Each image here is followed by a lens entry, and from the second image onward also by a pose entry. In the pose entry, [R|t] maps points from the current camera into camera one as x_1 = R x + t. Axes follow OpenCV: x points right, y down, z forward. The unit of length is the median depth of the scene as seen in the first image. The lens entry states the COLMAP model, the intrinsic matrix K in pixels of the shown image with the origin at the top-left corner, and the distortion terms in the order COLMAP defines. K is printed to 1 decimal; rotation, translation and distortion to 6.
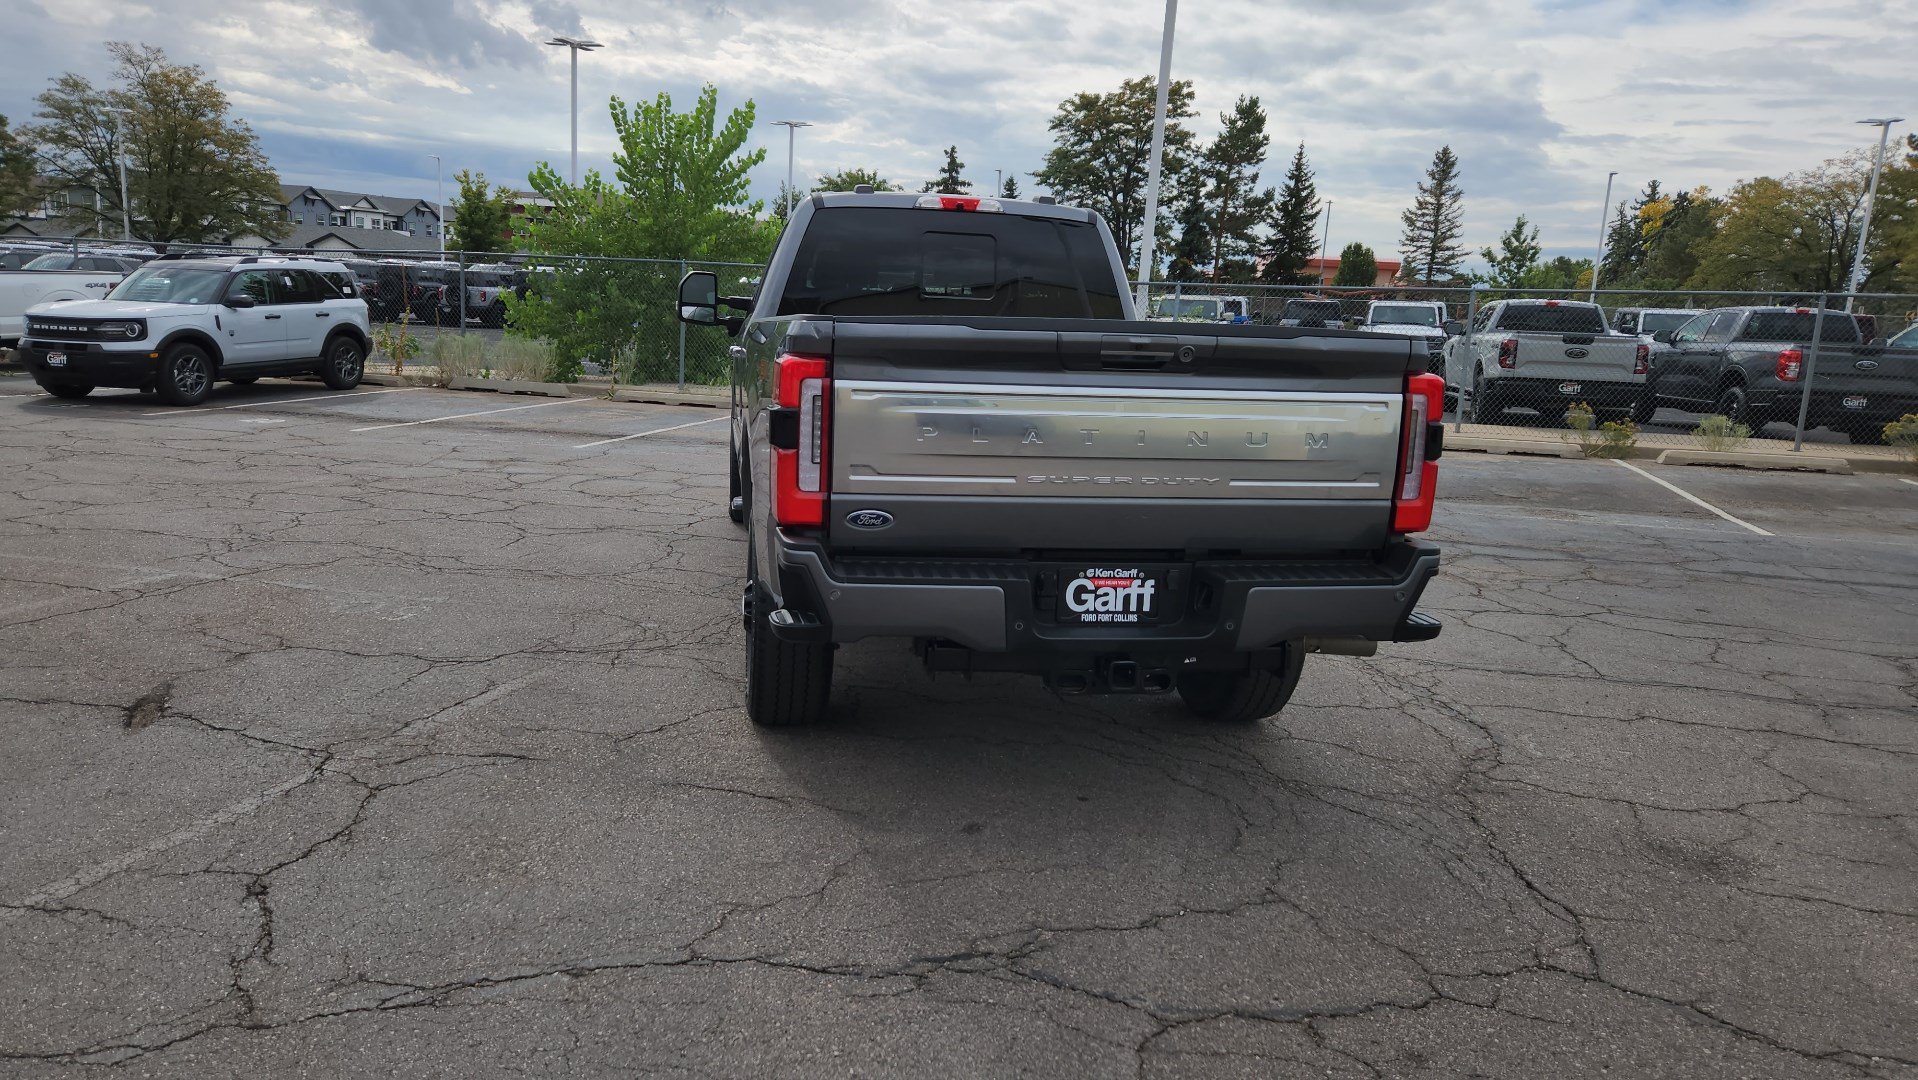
lens RADIAL K [[1277.3, 0, 933.2], [0, 1277.3, 549.6], [0, 0, 1]] dist [0.073278, -0.058037]
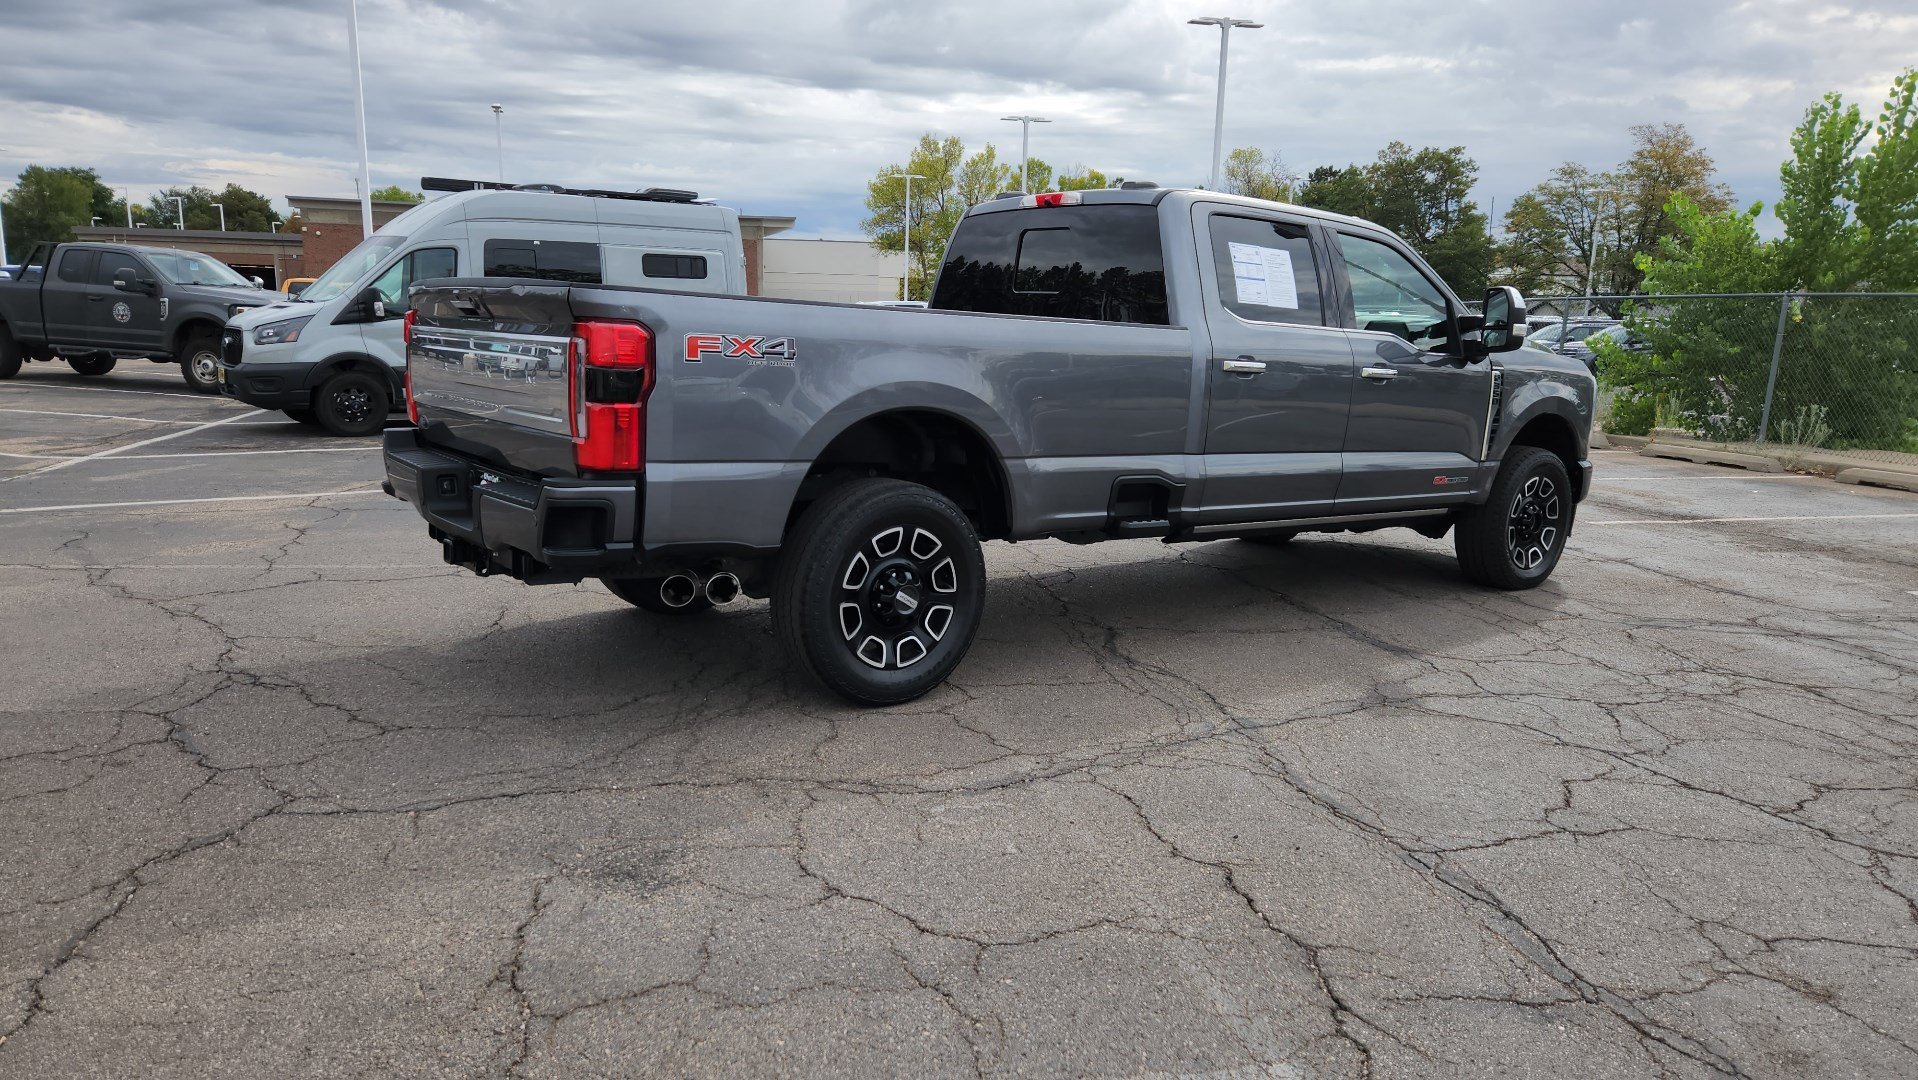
lens RADIAL K [[1277.3, 0, 939.2], [0, 1277.3, 559.4], [0, 0, 1]] dist [0.073278, -0.058037]
pose [[0.475352, 0.136207, -0.869188, 0.924025], [-0.177253, 0.982512, 0.057027, -0.033803], [0.861755, 0.126958, 0.491182, 0.476291]]
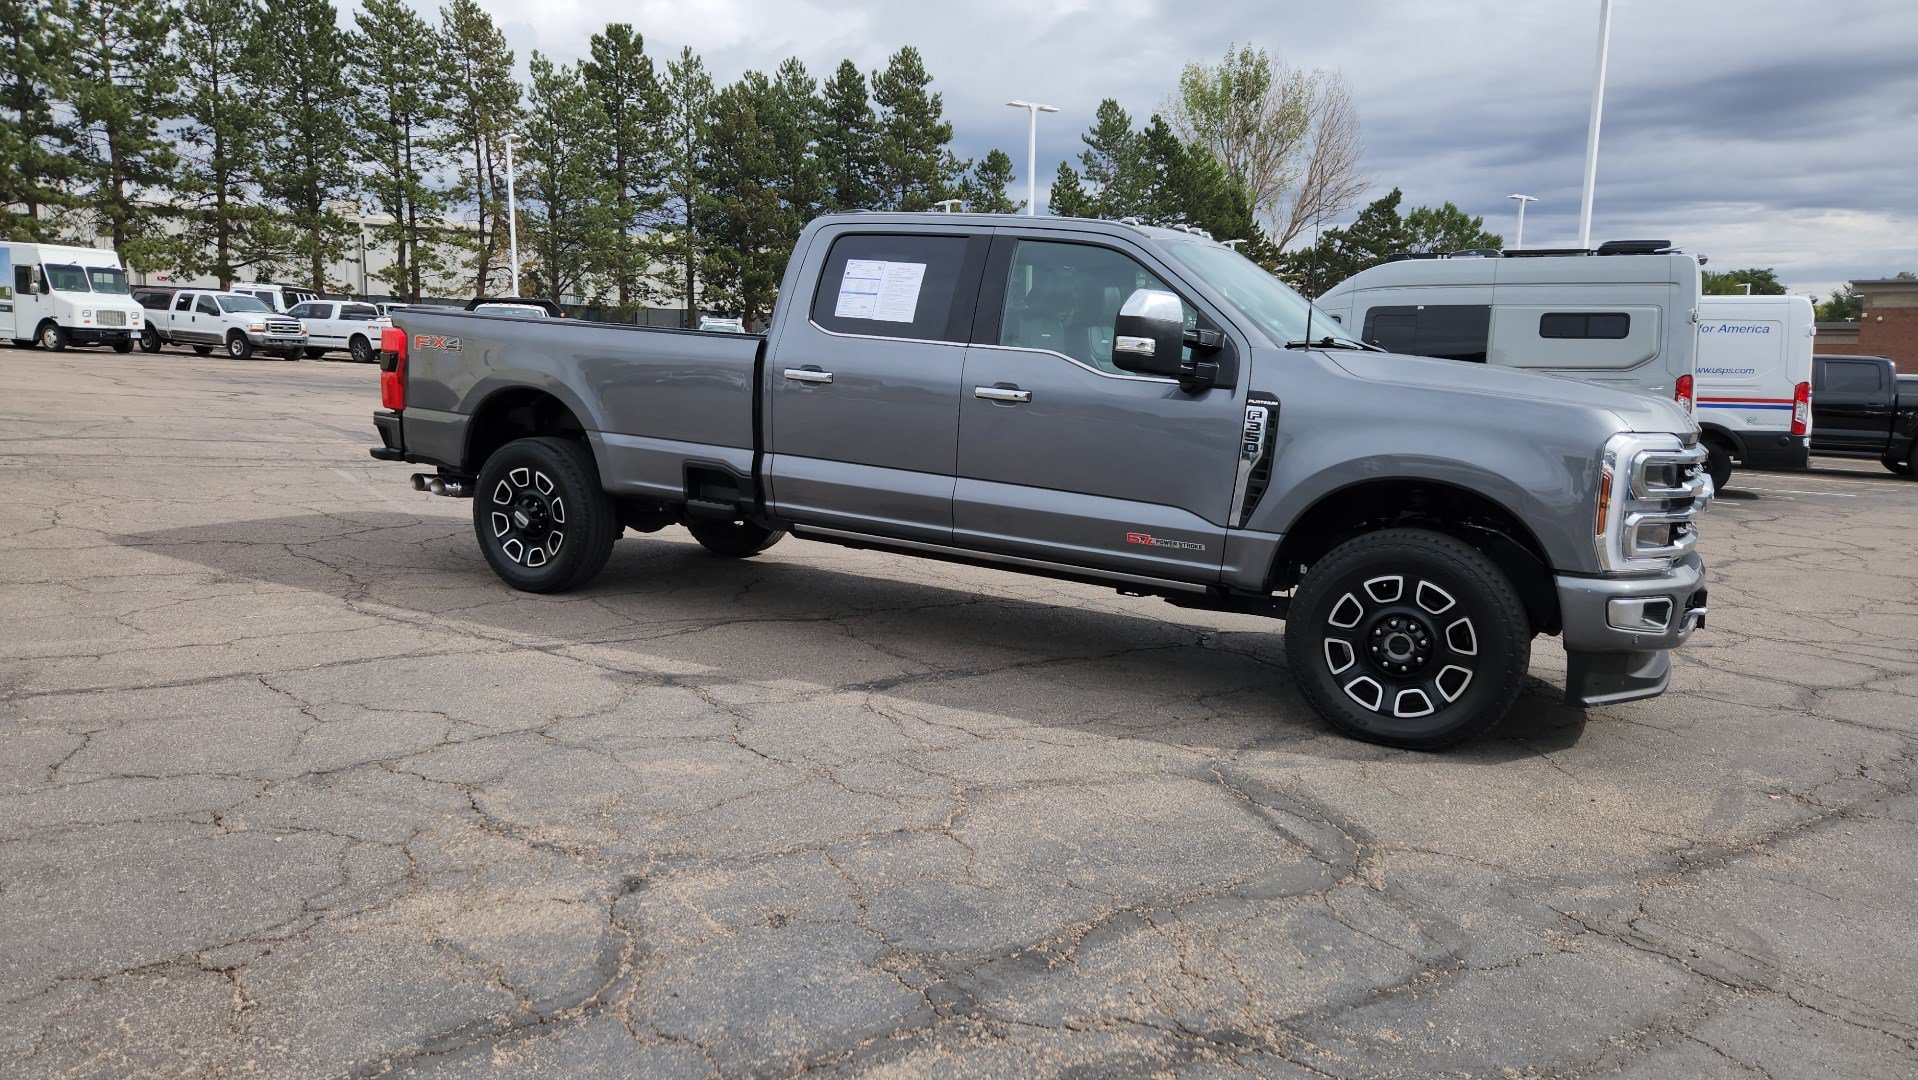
lens RADIAL K [[1277.3, 0, 933.5], [0, 1277.3, 551.5], [0, 0, 1]] dist [0.073278, -0.058037]
pose [[-0.615957, 0.053834, -0.785938, 0.919058], [-0.214333, 0.948575, 0.232952, -0.286023], [0.758062, 0.311941, -0.572743, 1.825367]]
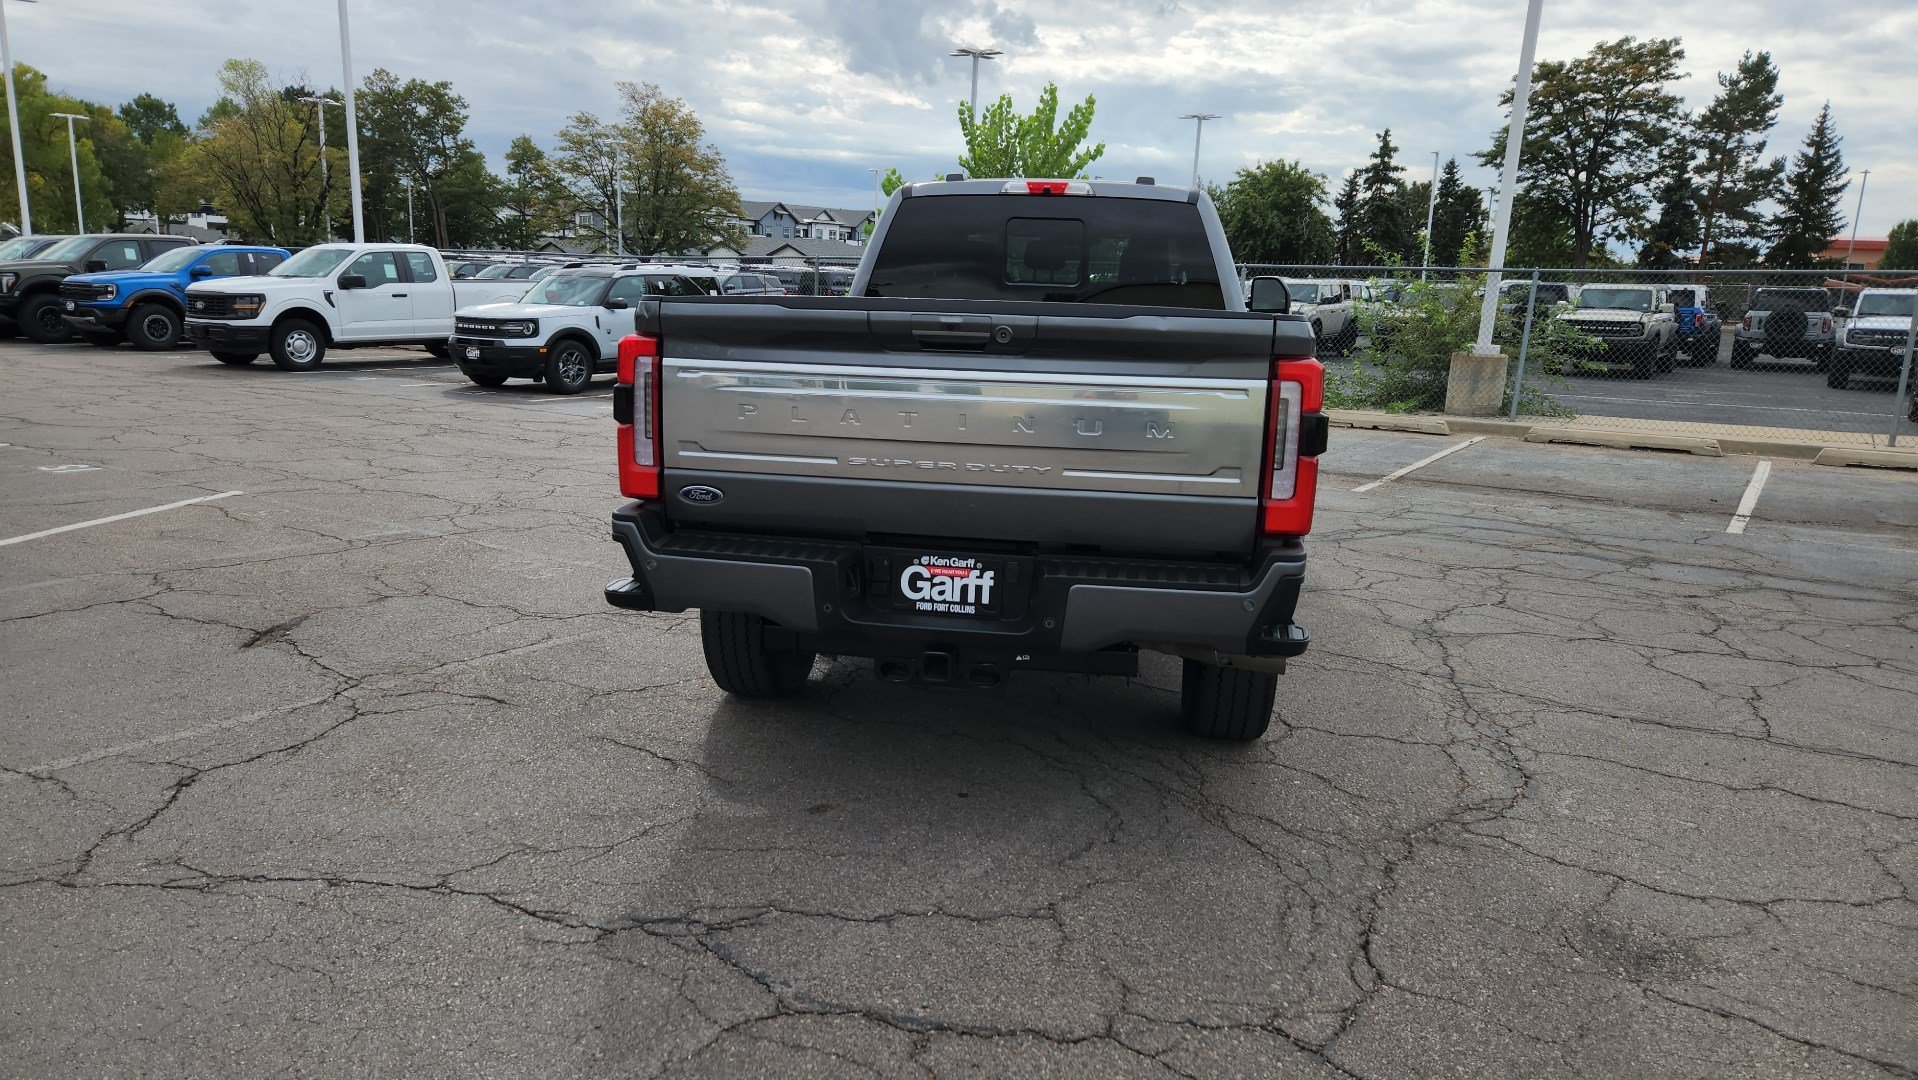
lens RADIAL K [[1277.3, 0, 927.3], [0, 1277.3, 560.3], [0, 0, 1]] dist [0.073278, -0.058037]
pose [[0.945086, 0.056334, -0.321931, 0.272151], [-0.053675, 0.998411, 0.017138, 0.000966], [0.322385, 0.001083, 0.946608, 0.049710]]
